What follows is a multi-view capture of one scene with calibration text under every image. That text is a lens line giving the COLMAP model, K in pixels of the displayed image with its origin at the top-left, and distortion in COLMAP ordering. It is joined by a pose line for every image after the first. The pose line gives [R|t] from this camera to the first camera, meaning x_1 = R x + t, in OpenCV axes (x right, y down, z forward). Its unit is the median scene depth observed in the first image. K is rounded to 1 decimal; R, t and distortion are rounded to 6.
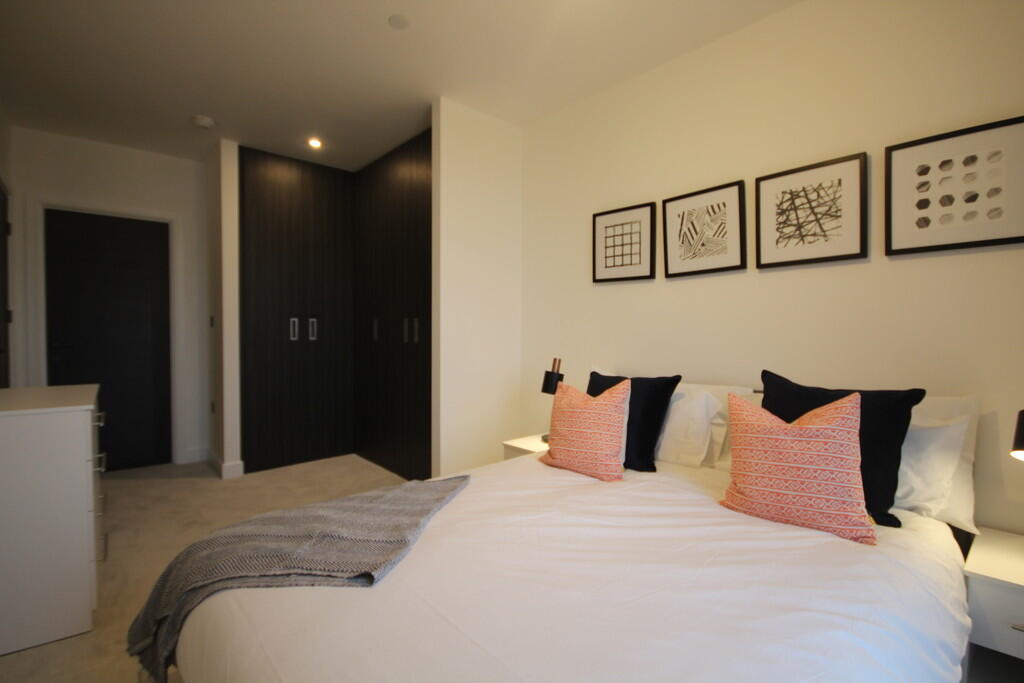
lens RADIAL K [[471.3, 0, 513.2], [0, 471.3, 337.1], [0, 0, 1]] dist [-0.012495, -0.001644]
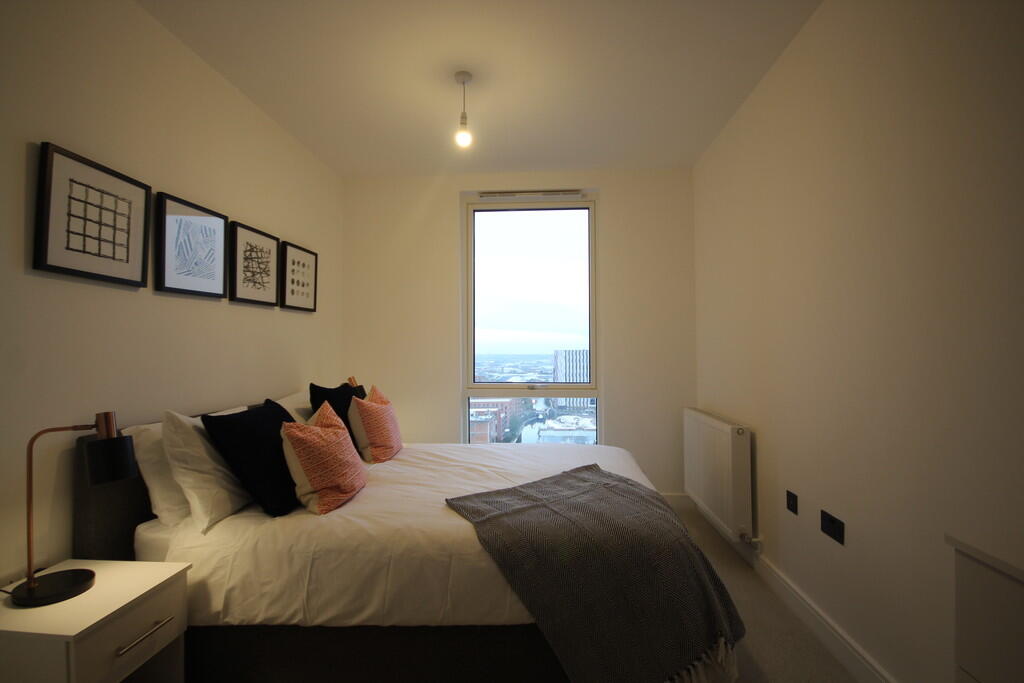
lens RADIAL K [[471.3, 0, 491.9], [0, 471.3, 333.4], [0, 0, 1]] dist [-0.012495, -0.001644]
pose [[-0.665929, 0.022227, 0.745684, -0.761791], [0.007744, 0.999708, -0.022883, -0.036927], [-0.745975, -0.009464, -0.665907, 1.327251]]
